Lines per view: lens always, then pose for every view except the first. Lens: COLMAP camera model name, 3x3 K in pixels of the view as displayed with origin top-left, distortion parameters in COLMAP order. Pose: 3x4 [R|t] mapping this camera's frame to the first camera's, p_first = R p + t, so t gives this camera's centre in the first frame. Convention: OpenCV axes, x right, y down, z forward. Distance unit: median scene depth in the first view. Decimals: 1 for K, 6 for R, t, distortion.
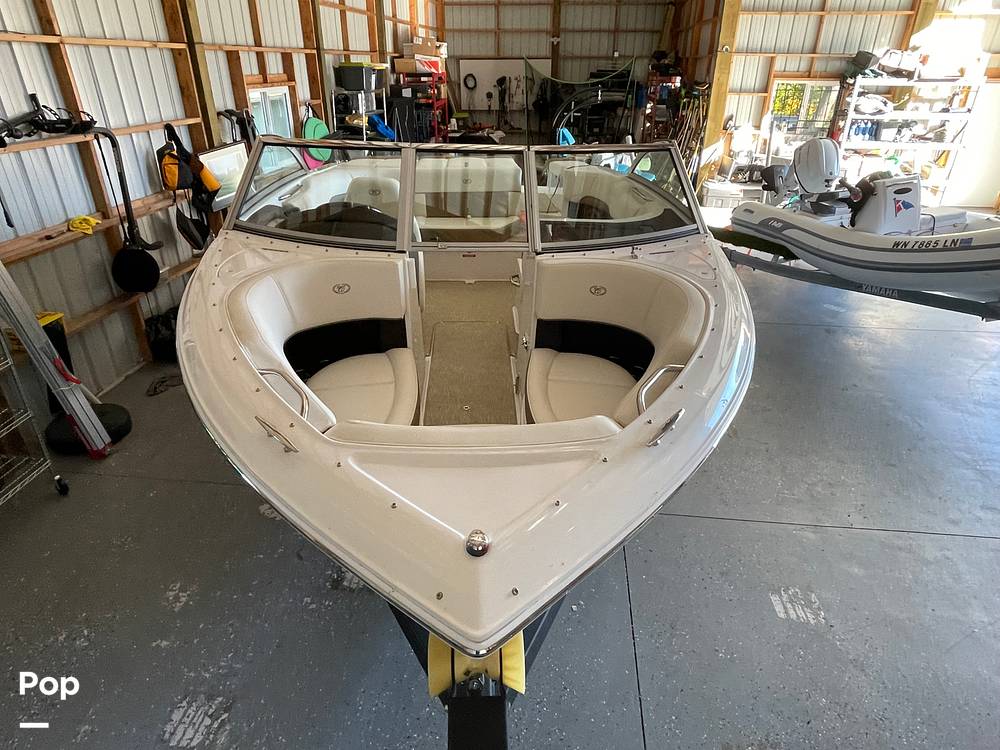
lens RADIAL K [[624.5, 0, 500.7], [0, 624.5, 376.5], [0, 0, 1]] dist [-0.005556, -0.002982]
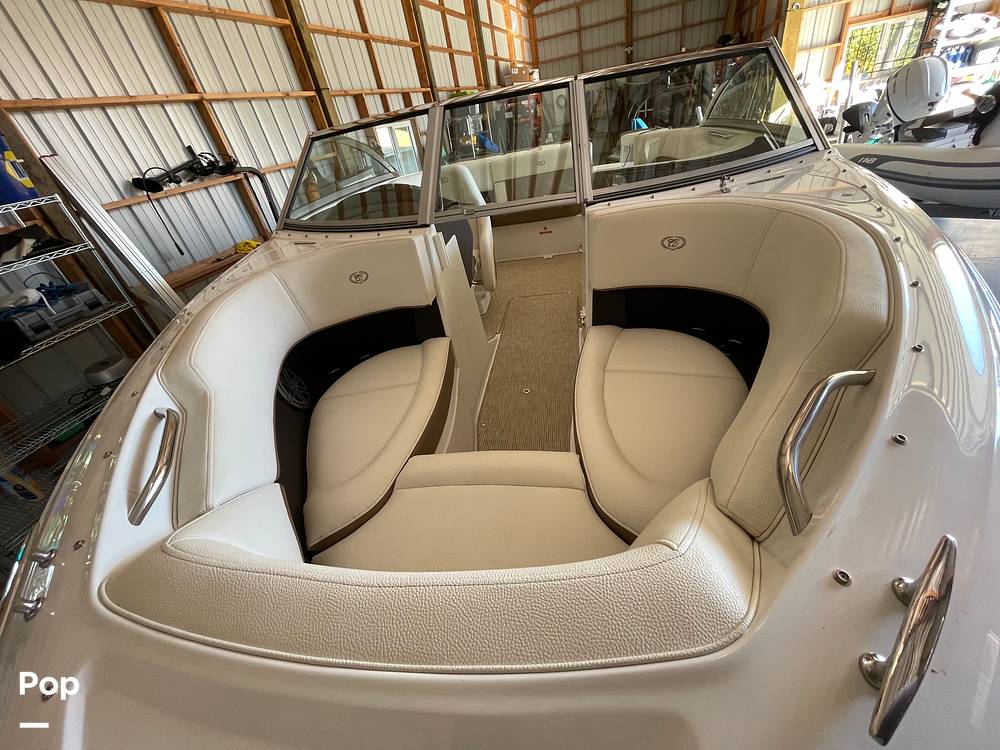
lens RADIAL K [[402.0, 0, 498.0], [0, 402.0, 371.4], [0, 0, 1]] dist [-0.003119, 0.000593]
pose [[0.964441, -0.044945, -0.260448, 0.028836], [0.073411, 0.992213, 0.100620, -0.019921], [0.253898, -0.116162, 0.960230, 0.188122]]
